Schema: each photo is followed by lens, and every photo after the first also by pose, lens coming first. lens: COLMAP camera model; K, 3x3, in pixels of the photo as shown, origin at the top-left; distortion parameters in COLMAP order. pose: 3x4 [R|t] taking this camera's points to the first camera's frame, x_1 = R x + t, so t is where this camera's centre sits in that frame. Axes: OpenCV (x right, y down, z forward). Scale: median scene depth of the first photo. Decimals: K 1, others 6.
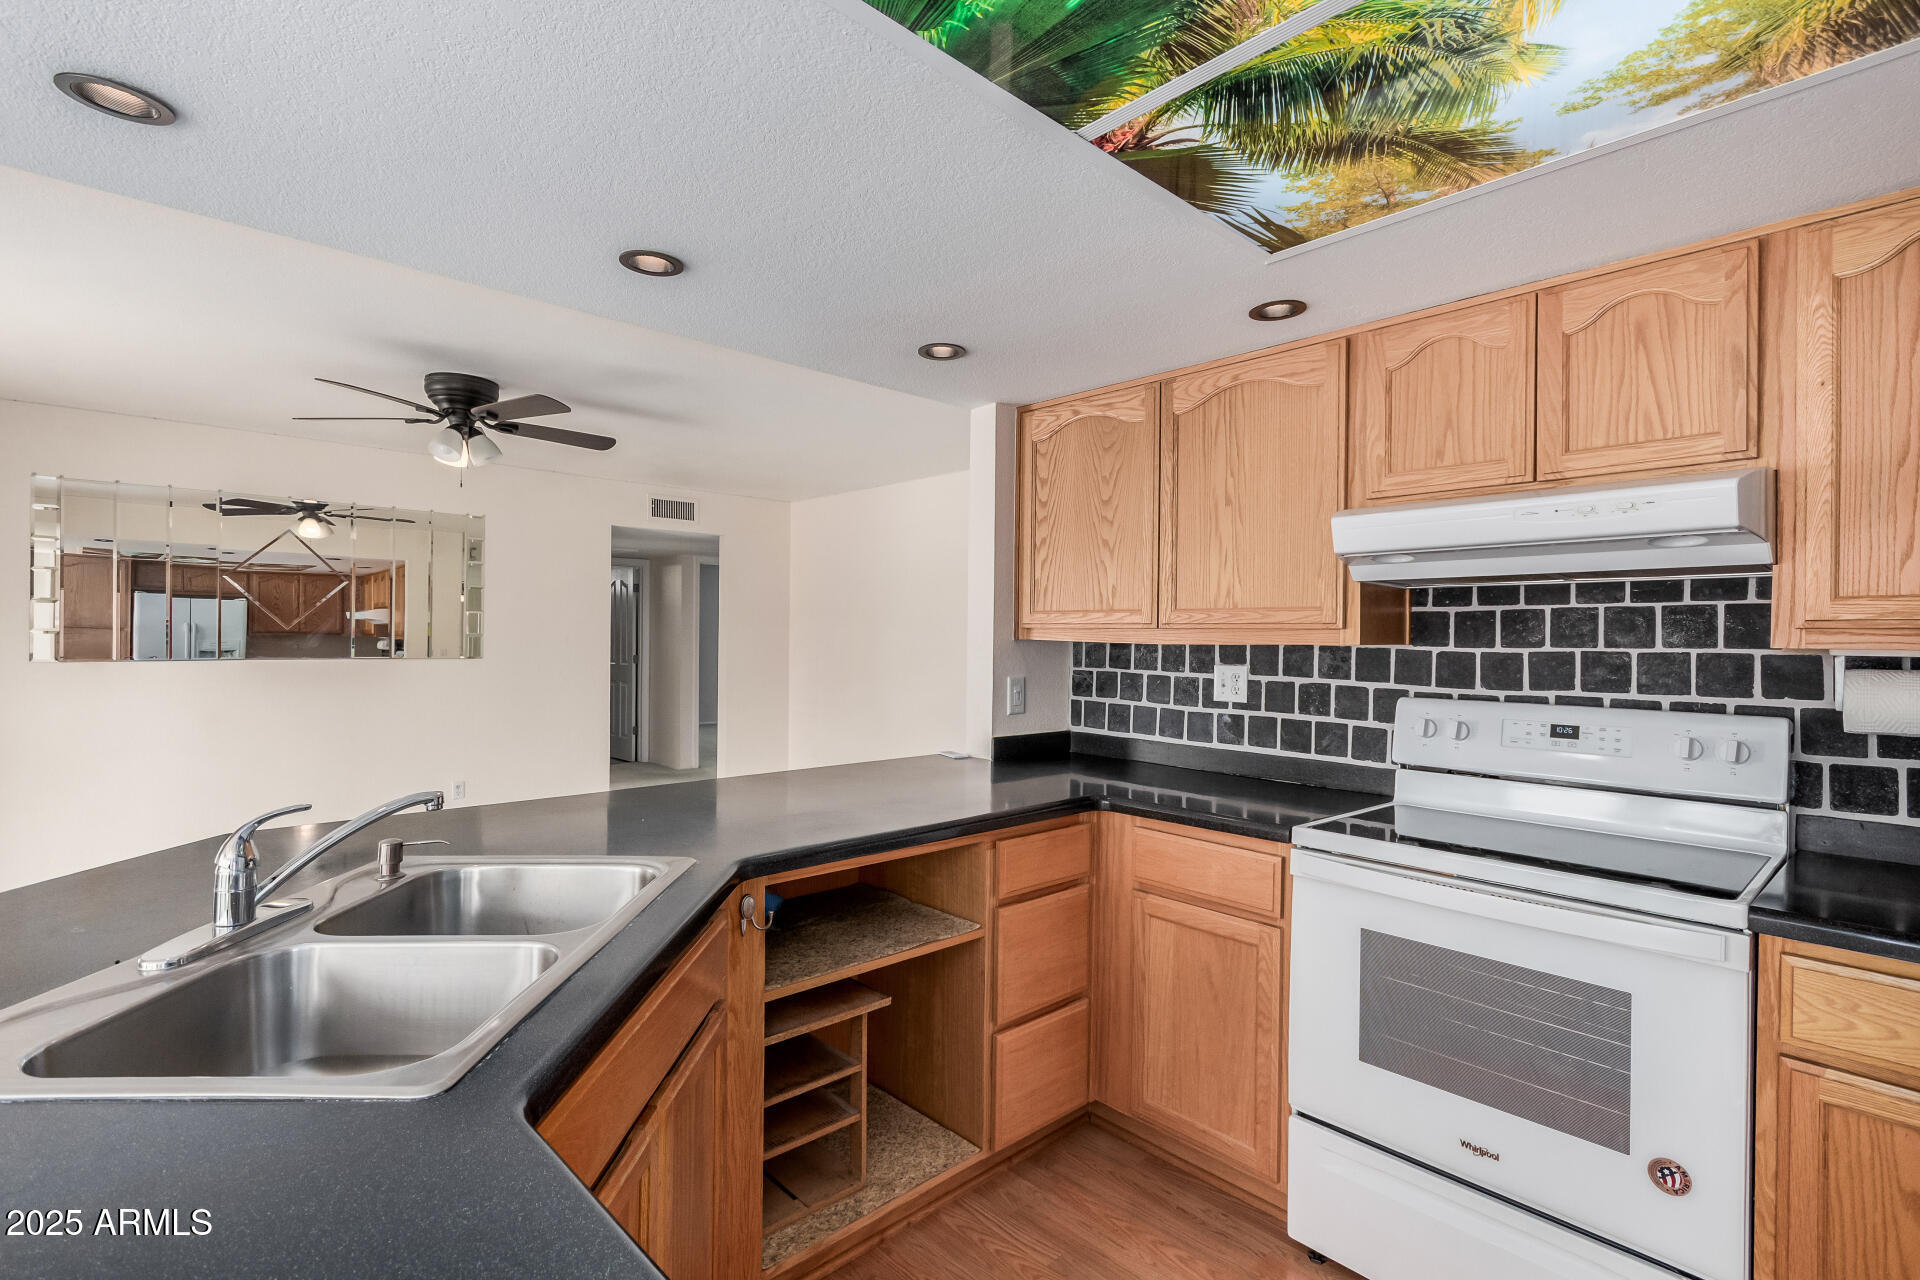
lens RADIAL K [[897.0, 0, 960.0], [0, 897.0, 640.0], [0, 0, 1]] dist [0.000902, 0.000159]
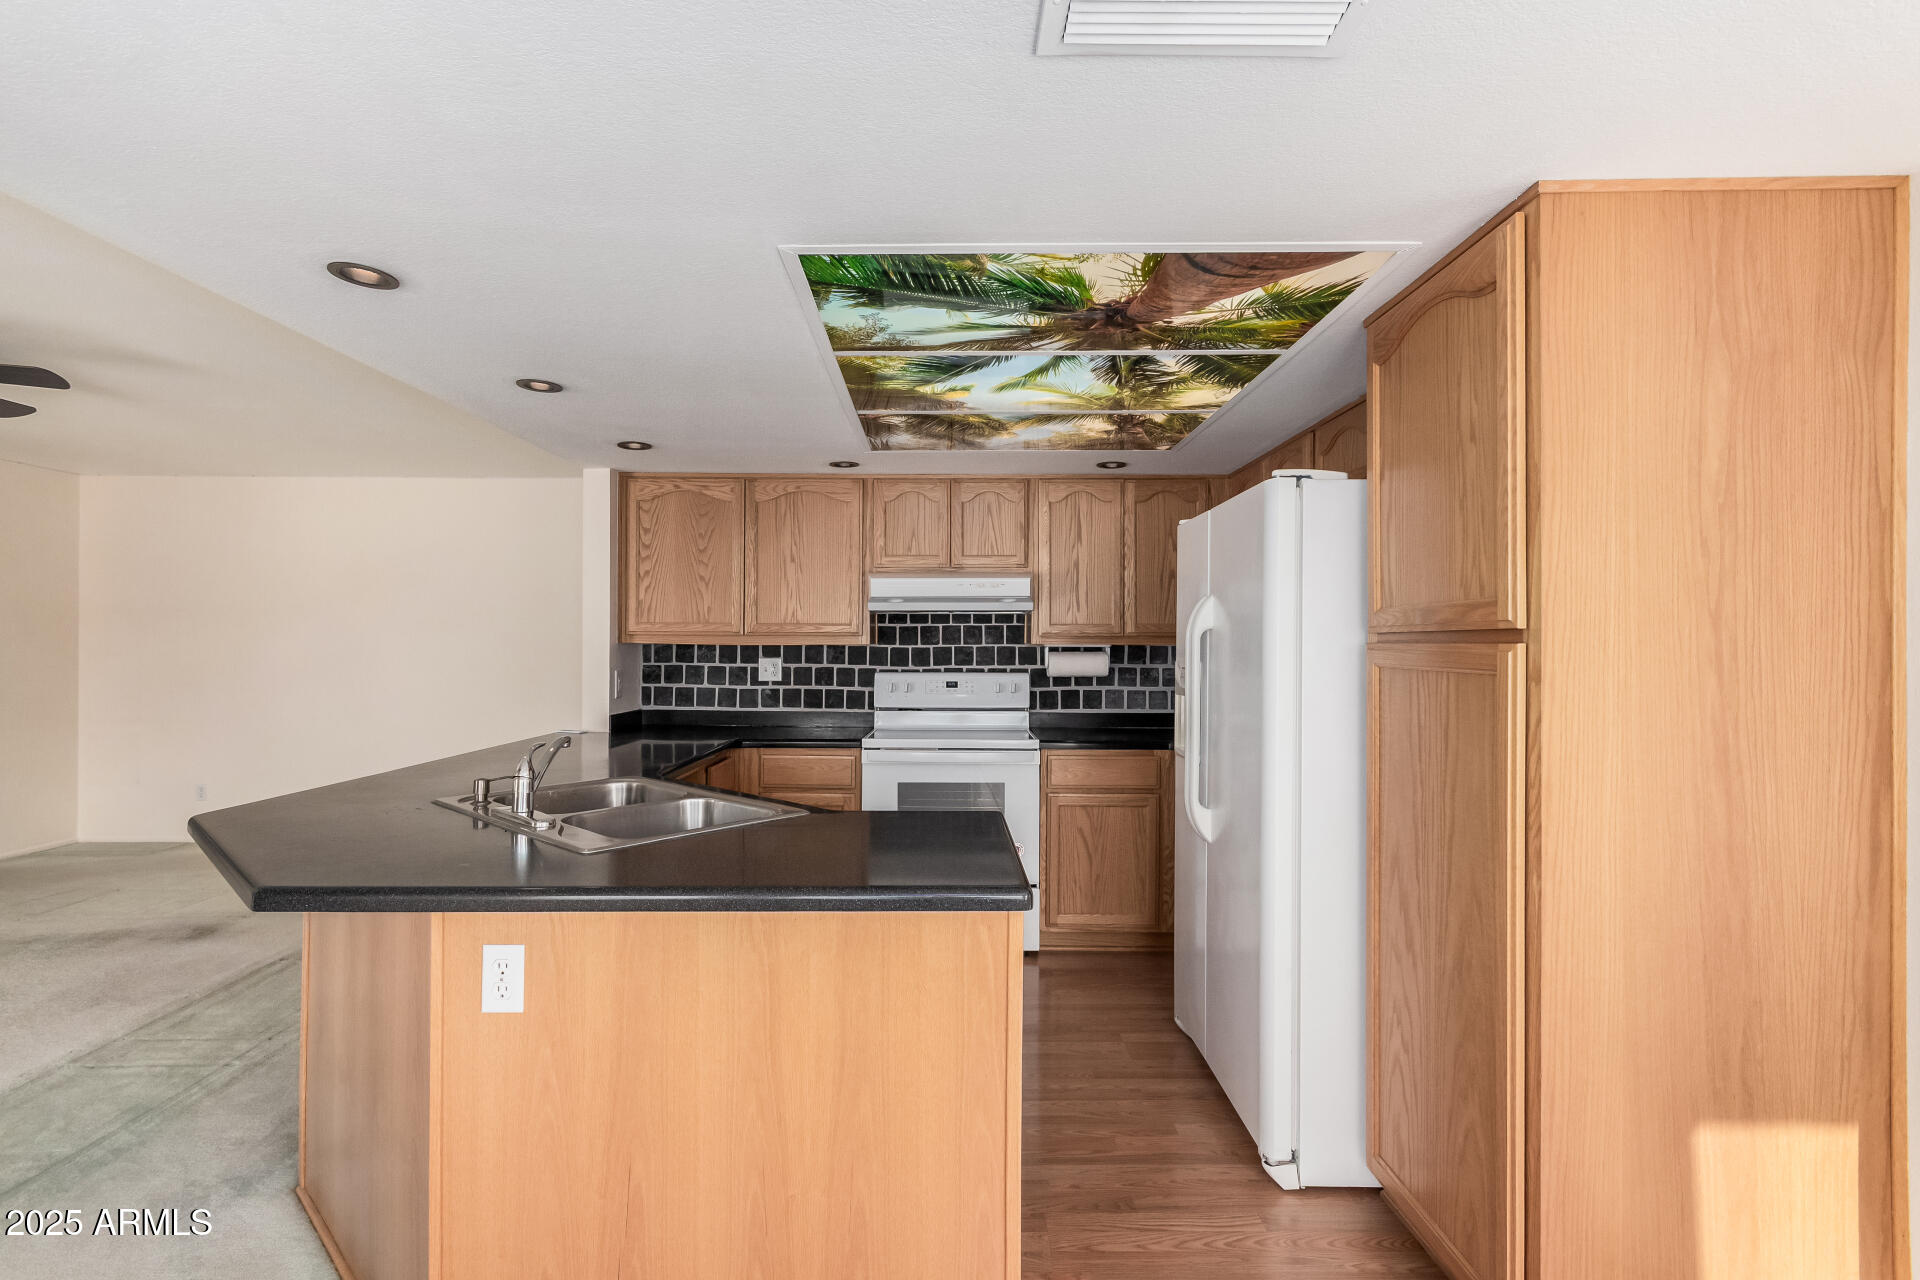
lens RADIAL K [[897.0, 0, 960.0], [0, 897.0, 640.0], [0, 0, 1]] dist [0.000902, 0.000159]
pose [[0.671121, -0.008432, 0.741300, -0.712519], [0.005897, 0.999964, 0.006035, -0.012450], [-0.741324, 0.000322, 0.671147, -0.348538]]
